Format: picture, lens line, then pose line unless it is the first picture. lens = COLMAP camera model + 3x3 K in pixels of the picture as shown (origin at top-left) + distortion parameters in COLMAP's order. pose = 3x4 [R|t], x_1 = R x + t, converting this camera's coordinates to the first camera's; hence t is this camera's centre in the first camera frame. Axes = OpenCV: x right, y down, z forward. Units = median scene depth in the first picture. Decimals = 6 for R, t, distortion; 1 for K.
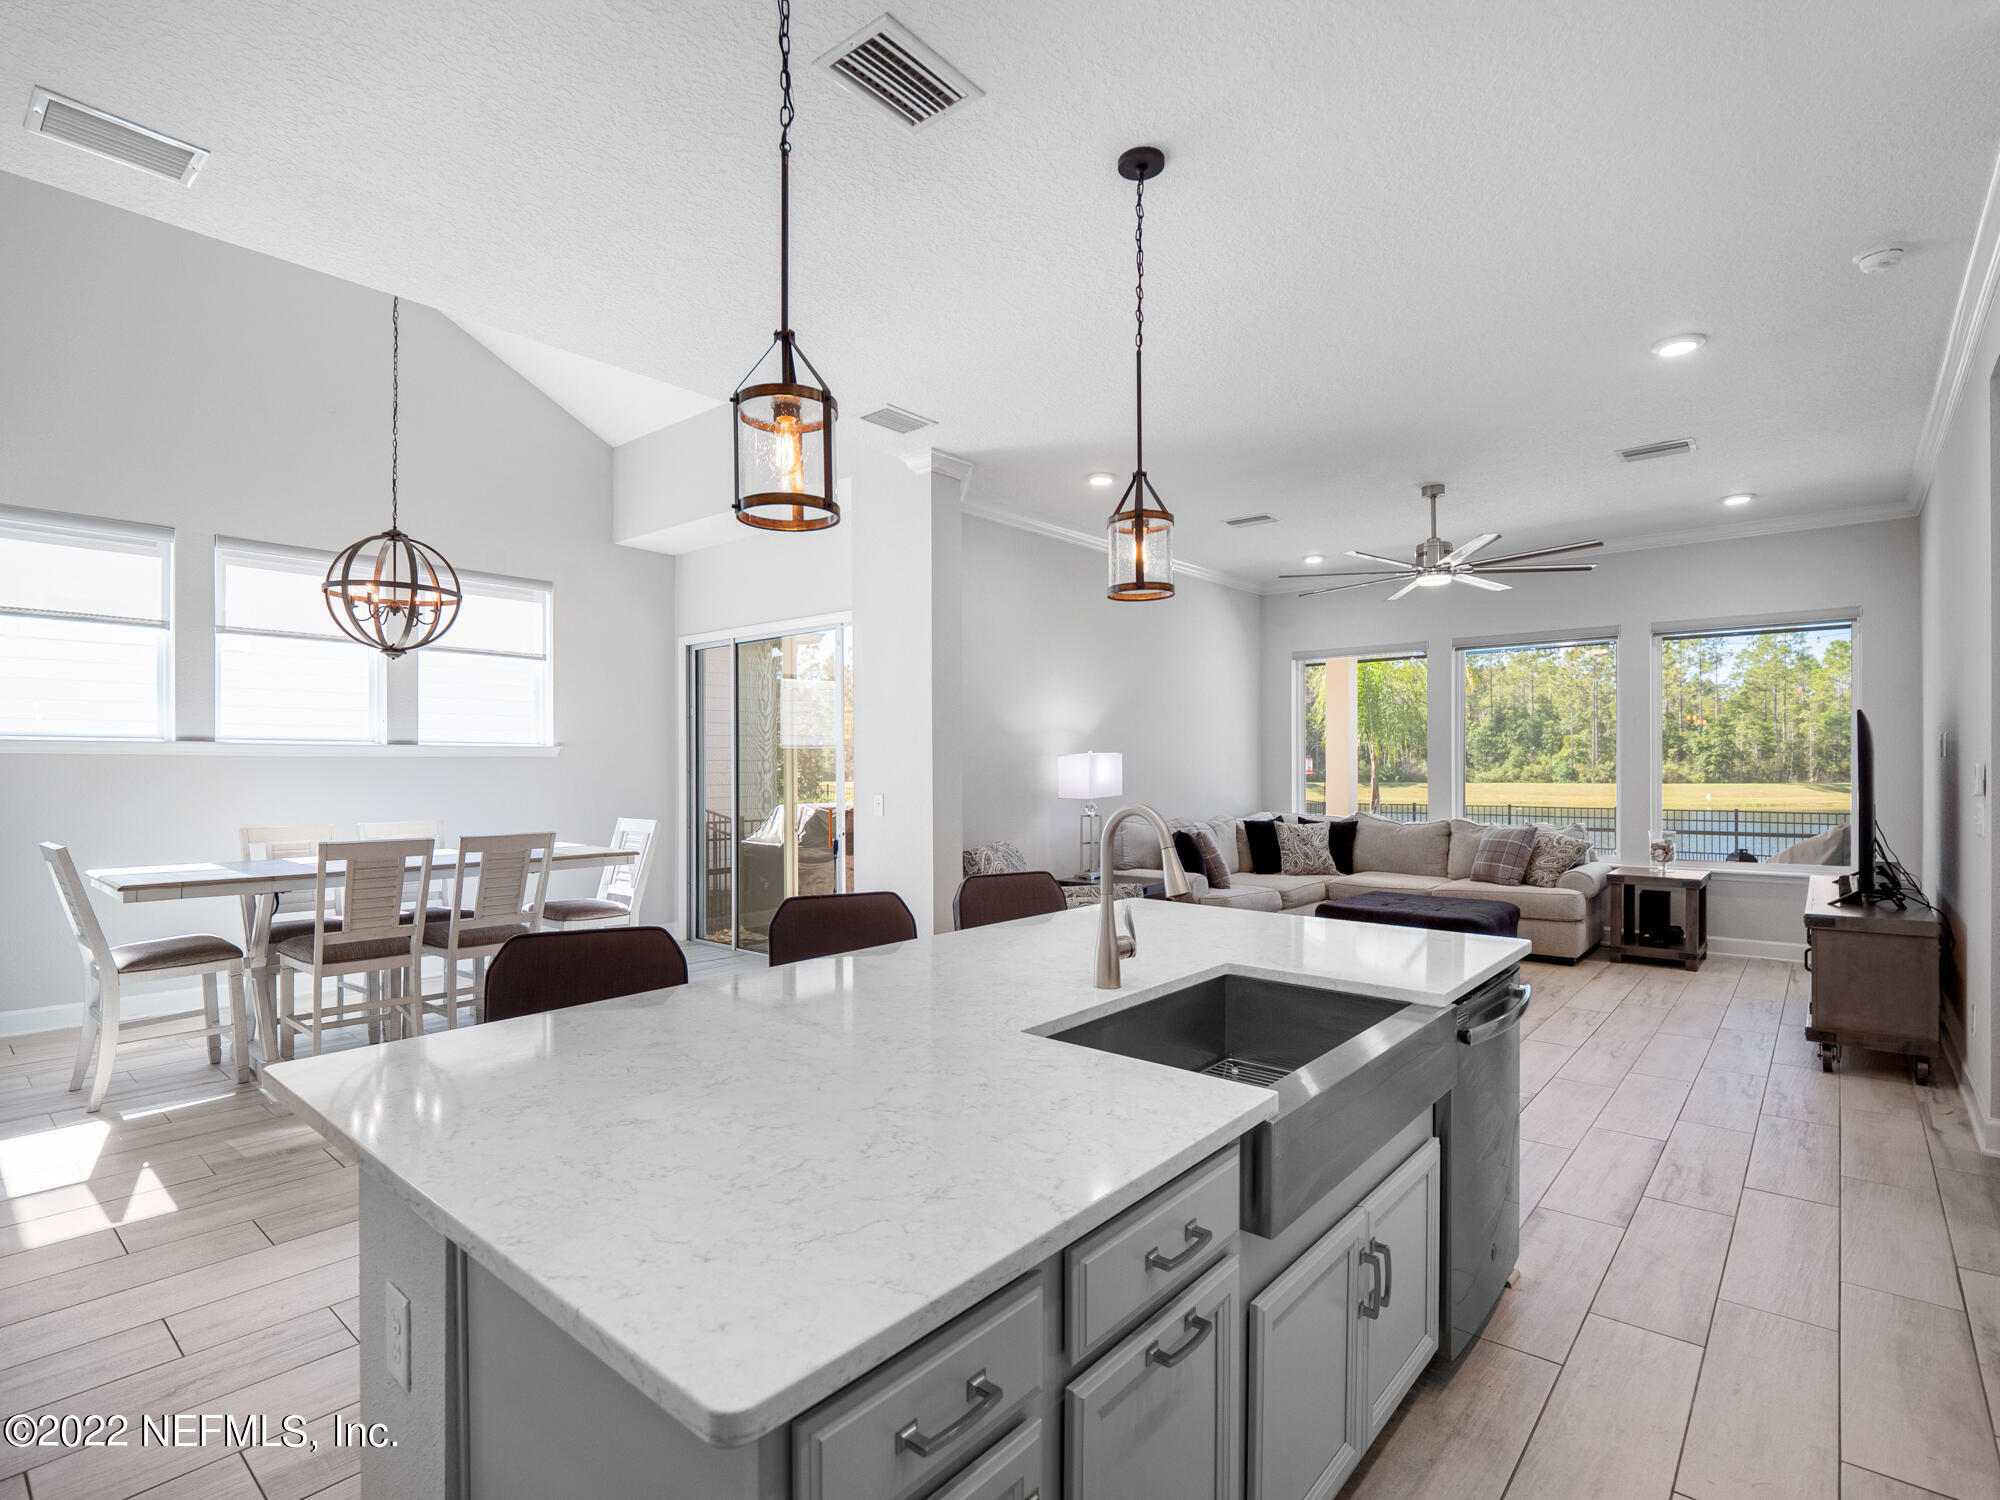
lens RADIAL K [[986.2, 0, 989.5], [0, 986.2, 782.9], [0, 0, 1]] dist [-0.012480, 0.000916]
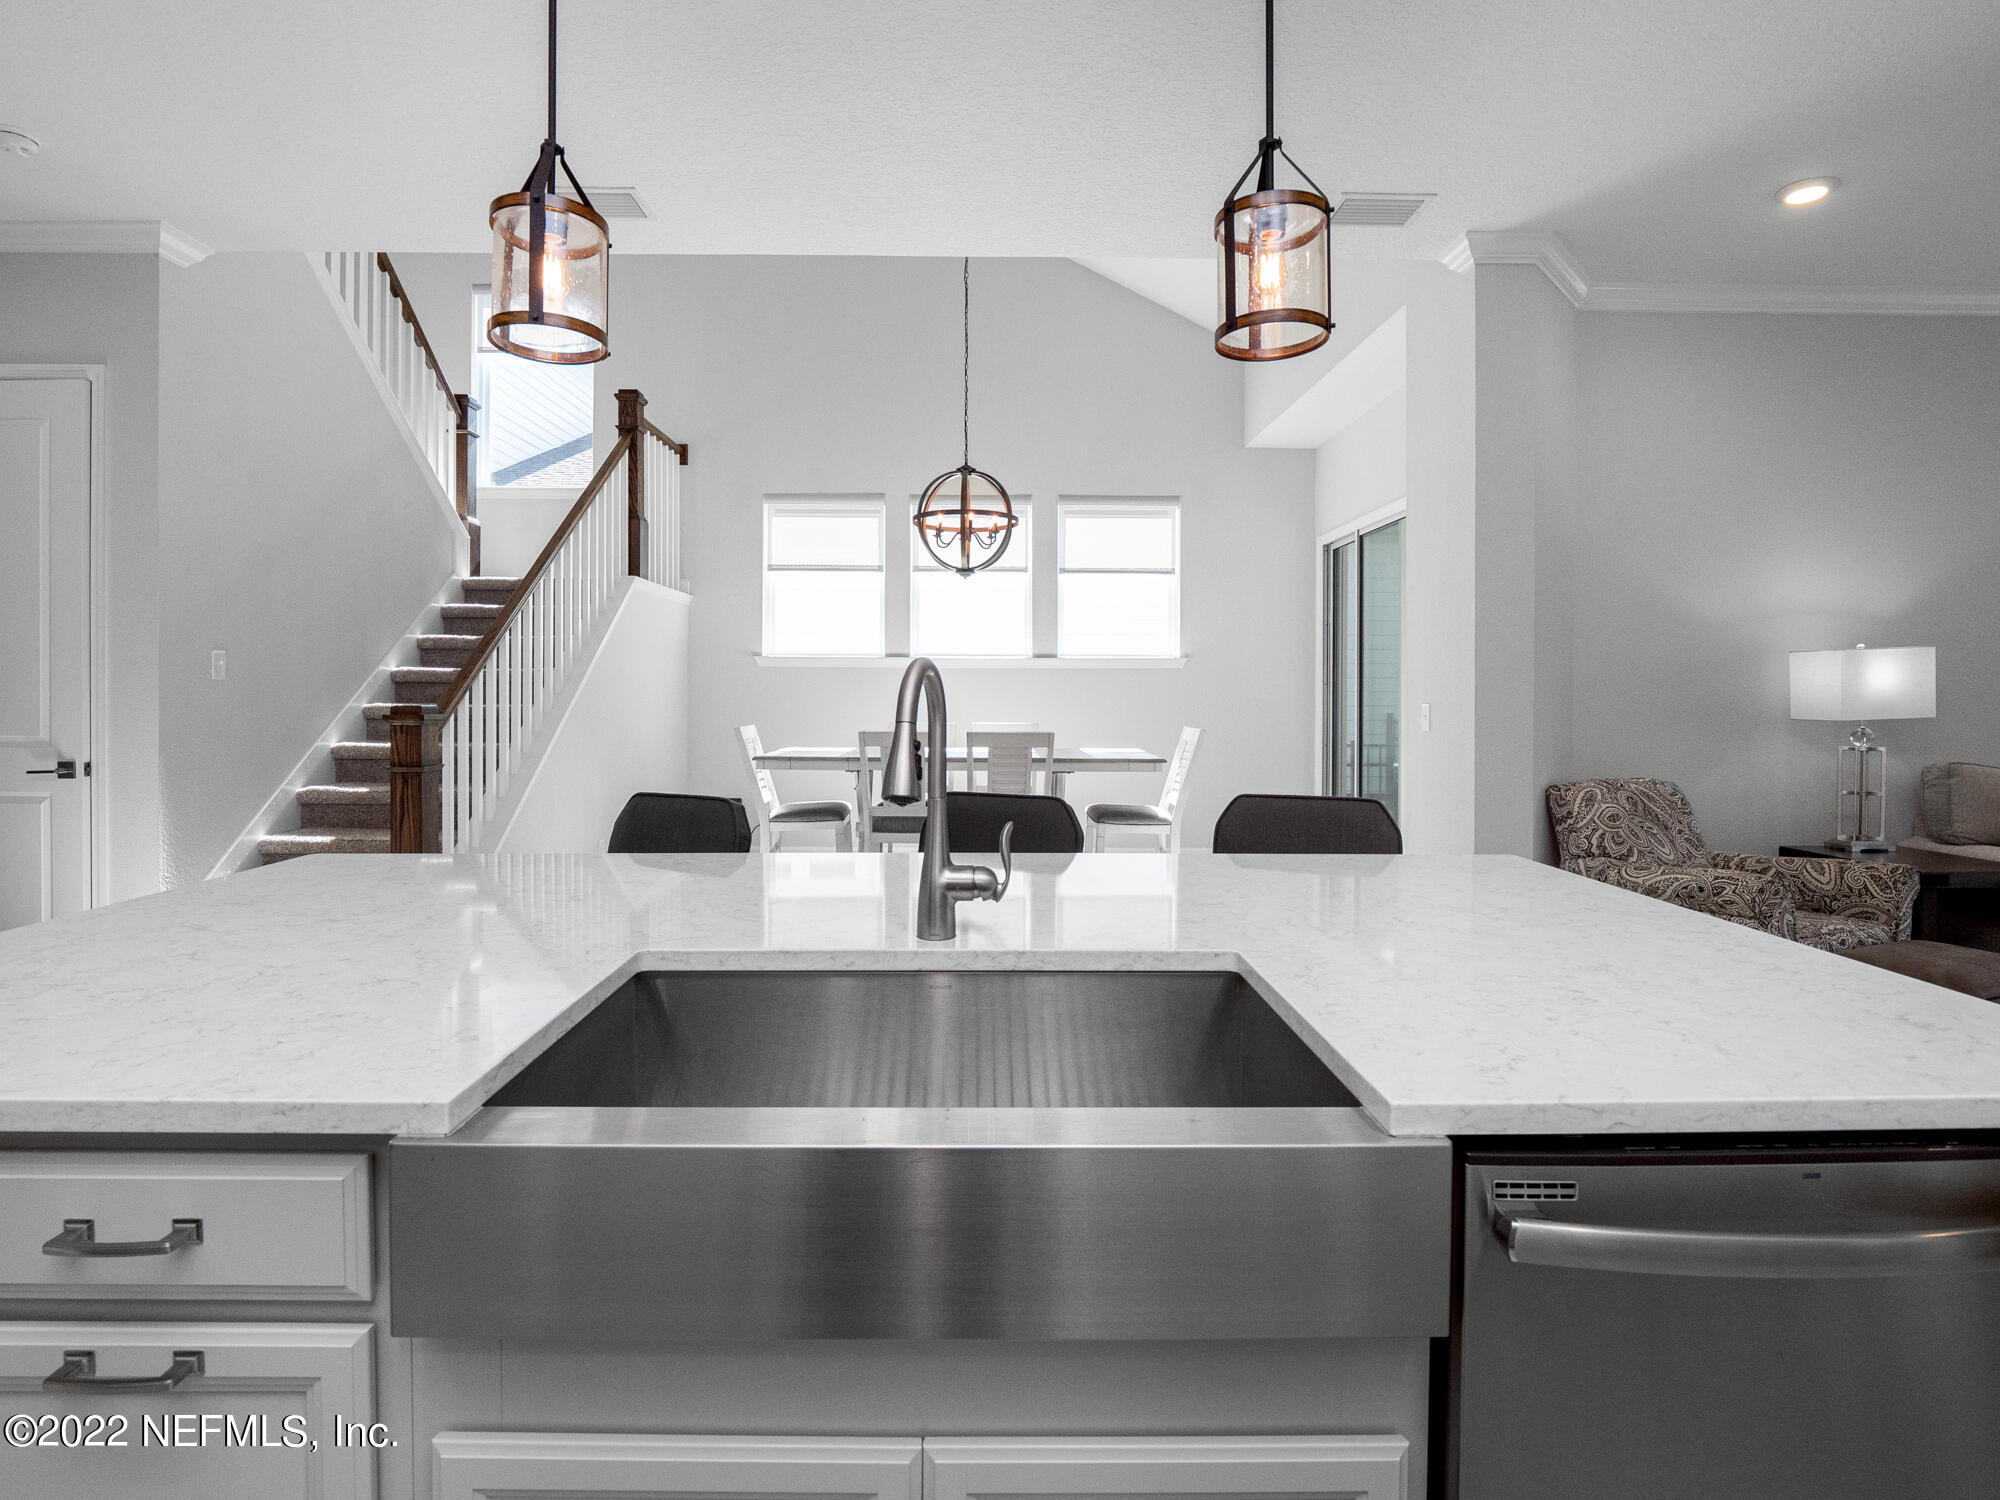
lens RADIAL K [[986.2, 0, 996.8], [0, 986.2, 735.6], [0, 0, 1]] dist [-0.012480, 0.000916]
pose [[0.662707, 0.034042, -0.748104, 0.256607], [-0.016789, 0.999391, 0.030605, 0.019412], [0.748690, -0.007722, 0.662875, 0.234689]]
